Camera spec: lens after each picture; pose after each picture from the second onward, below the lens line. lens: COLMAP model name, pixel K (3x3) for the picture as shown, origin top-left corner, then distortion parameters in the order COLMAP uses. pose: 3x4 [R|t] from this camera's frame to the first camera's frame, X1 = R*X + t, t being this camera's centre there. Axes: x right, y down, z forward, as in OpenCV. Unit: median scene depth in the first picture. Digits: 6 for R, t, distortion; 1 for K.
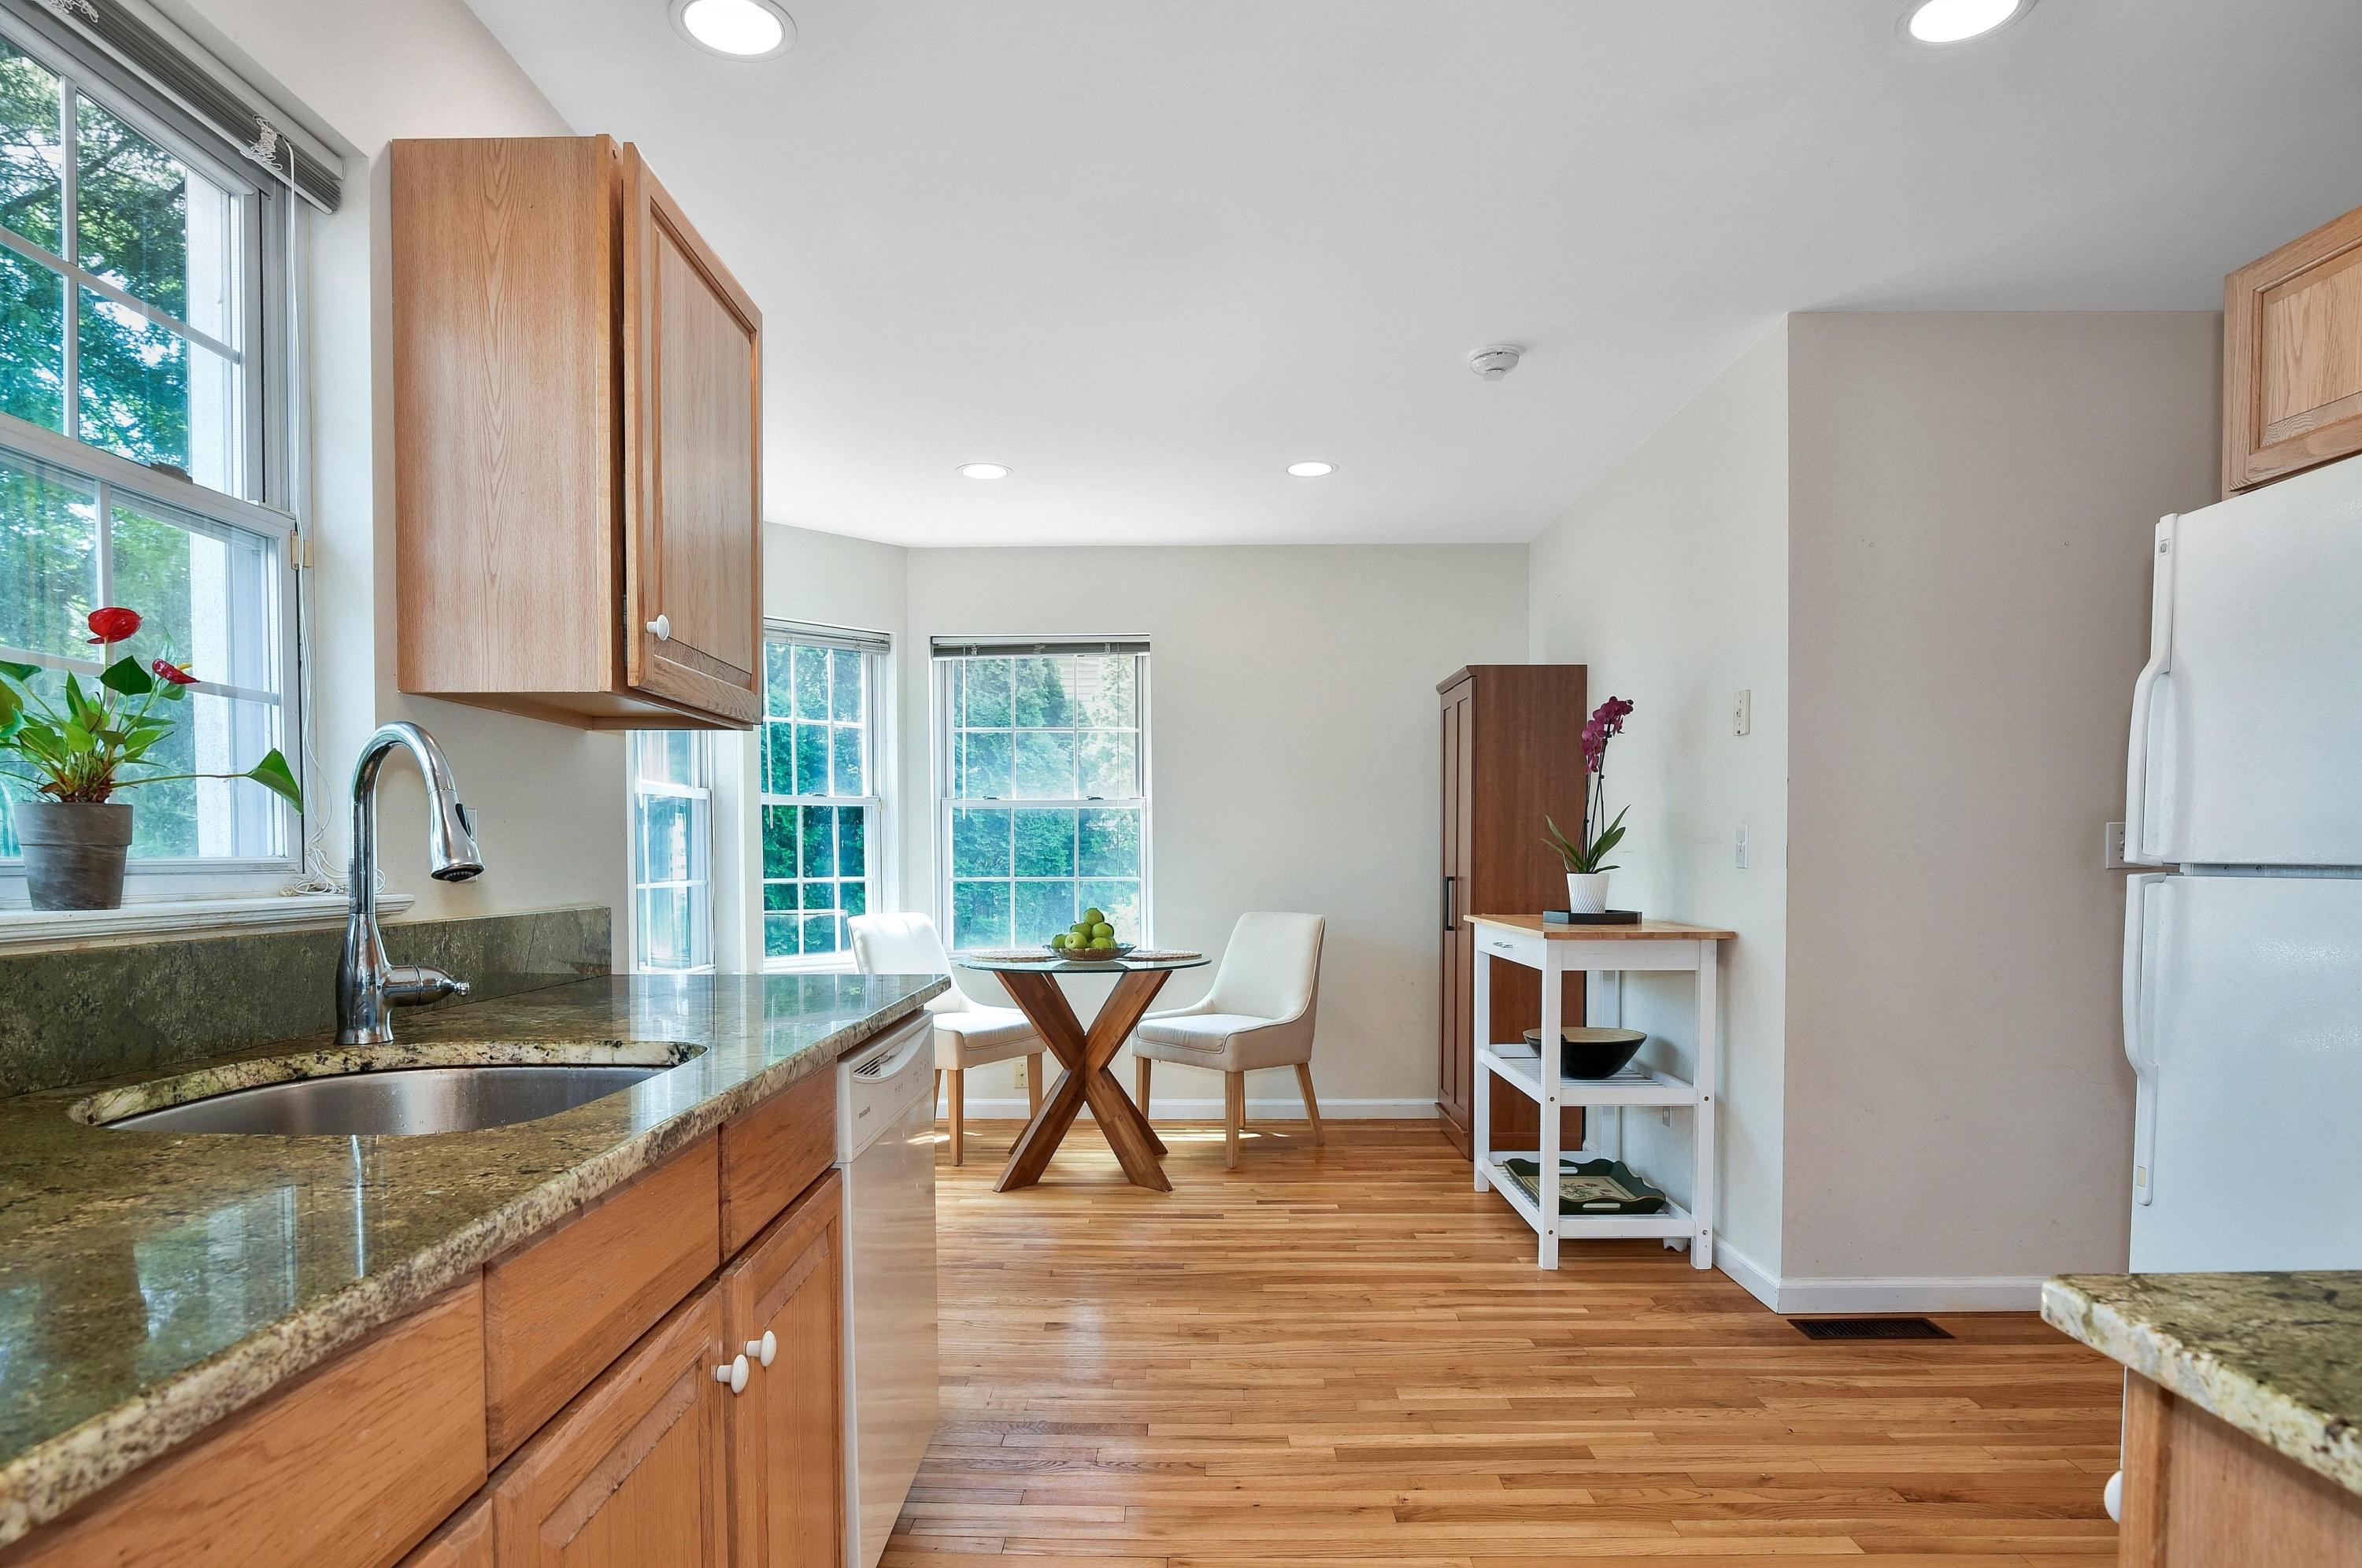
lens RADIAL K [[1338.8, 0, 1187.8], [0, 1338.8, 850.2], [0, 0, 1]] dist [-0.021172, 0.001974]
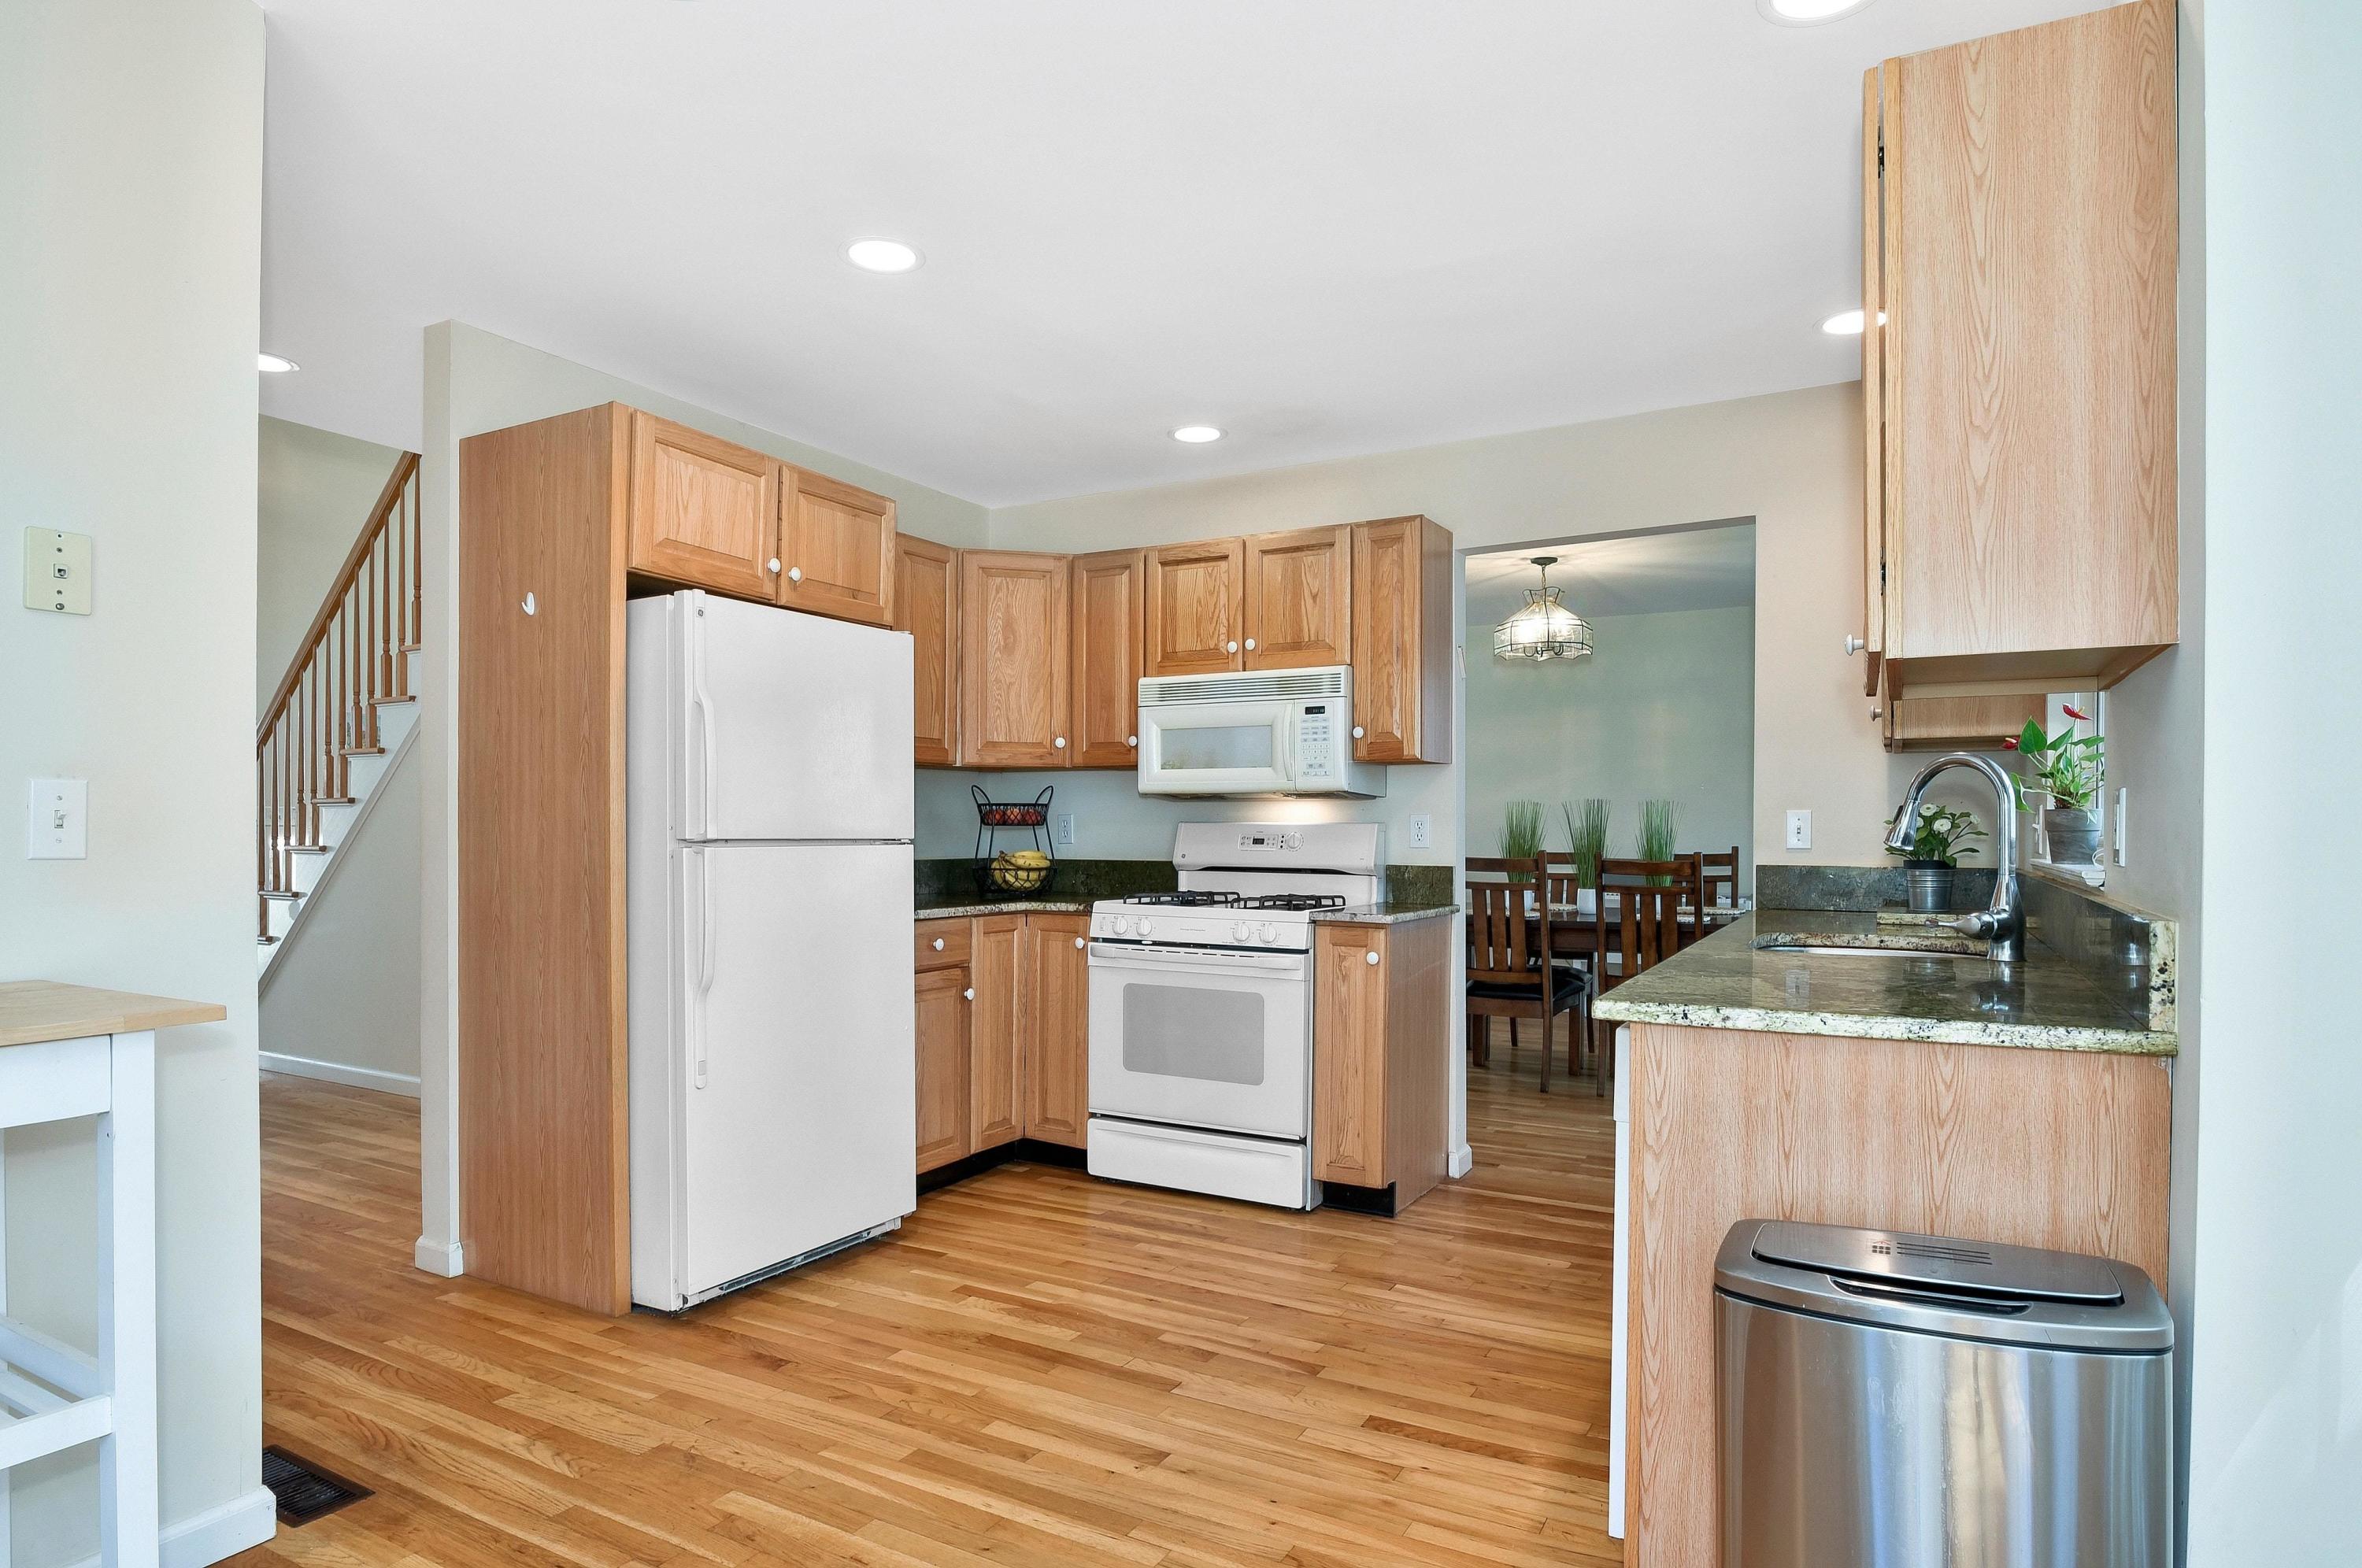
lens RADIAL K [[1338.8, 0, 1175.0], [0, 1338.8, 806.2], [0, 0, 1]] dist [-0.021172, 0.001974]
pose [[-0.877681, 0.006317, 0.479204, -0.464050], [-0.003284, 0.999810, -0.019195, 0.003268], [-0.479234, -0.018421, -0.877494, 2.477224]]
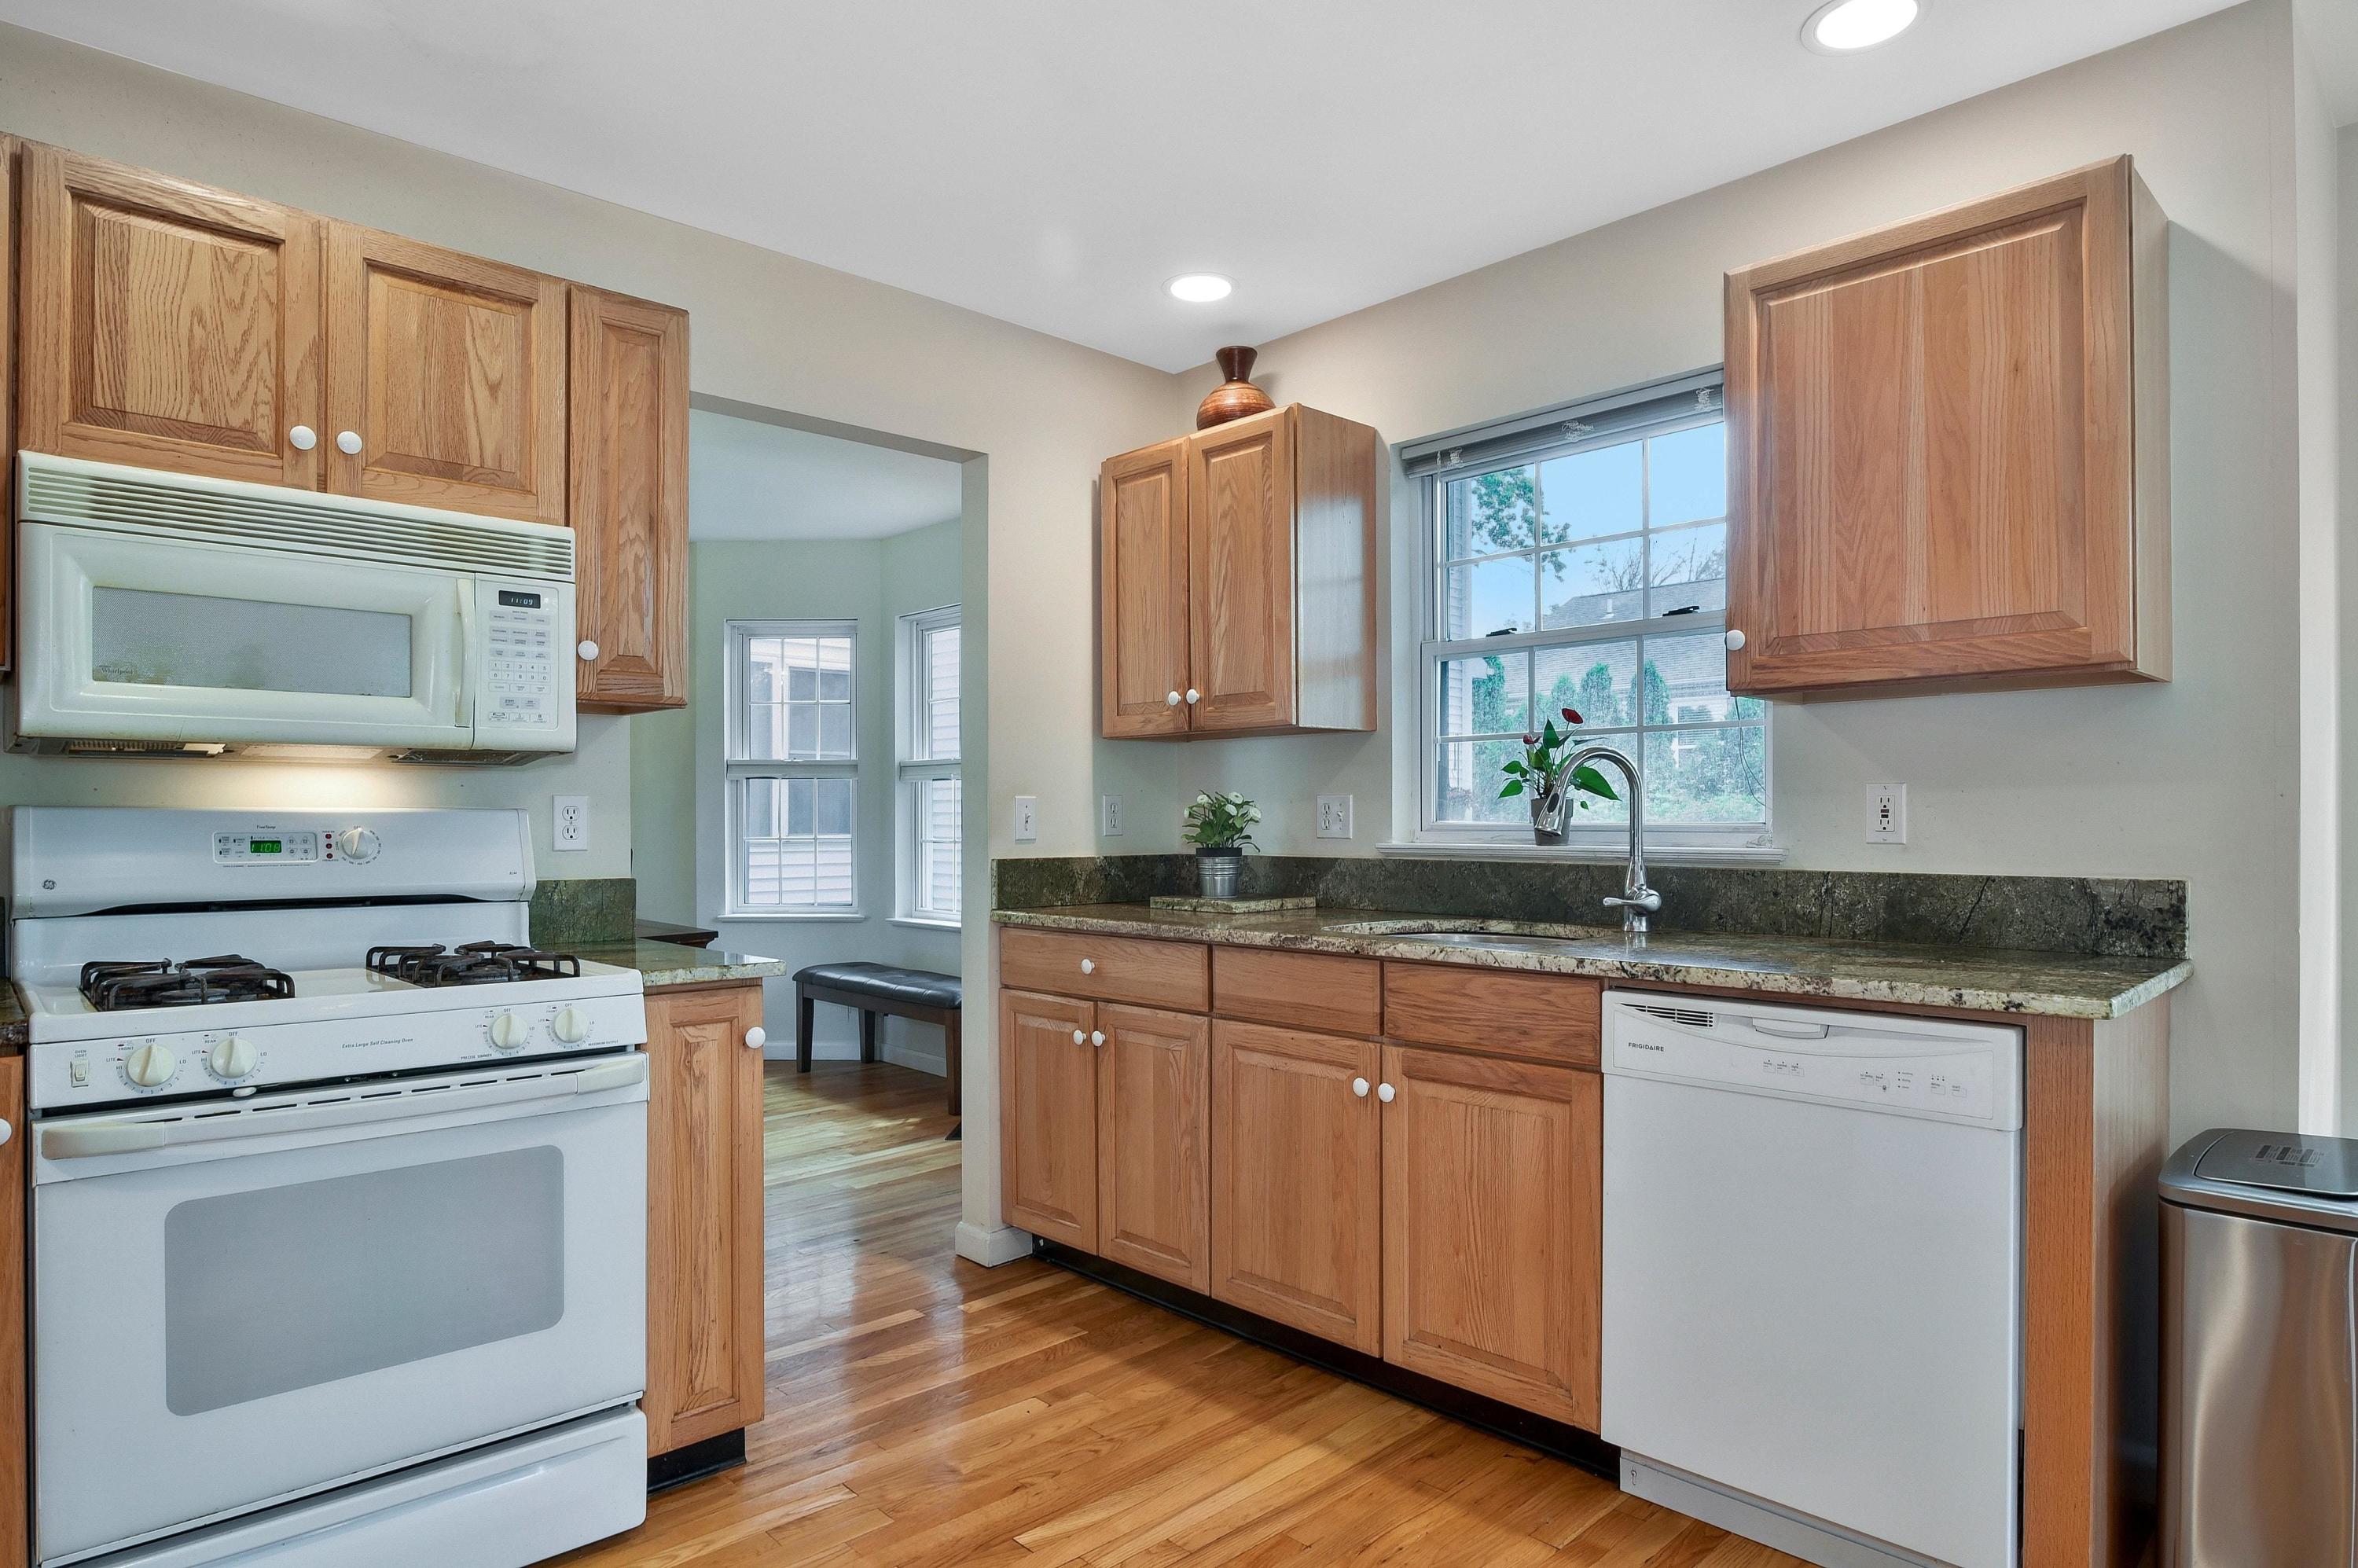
lens RADIAL K [[1336.7, 0, 1179.4], [0, 1336.7, 798.8], [0, 0, 1]] dist [-0.021172, 0.001974]
pose [[-0.708230, -0.008970, -0.705925, 0.907486], [0.003490, 0.999863, -0.016207, -0.000139], [0.705973, -0.013942, -0.708101, 1.616108]]
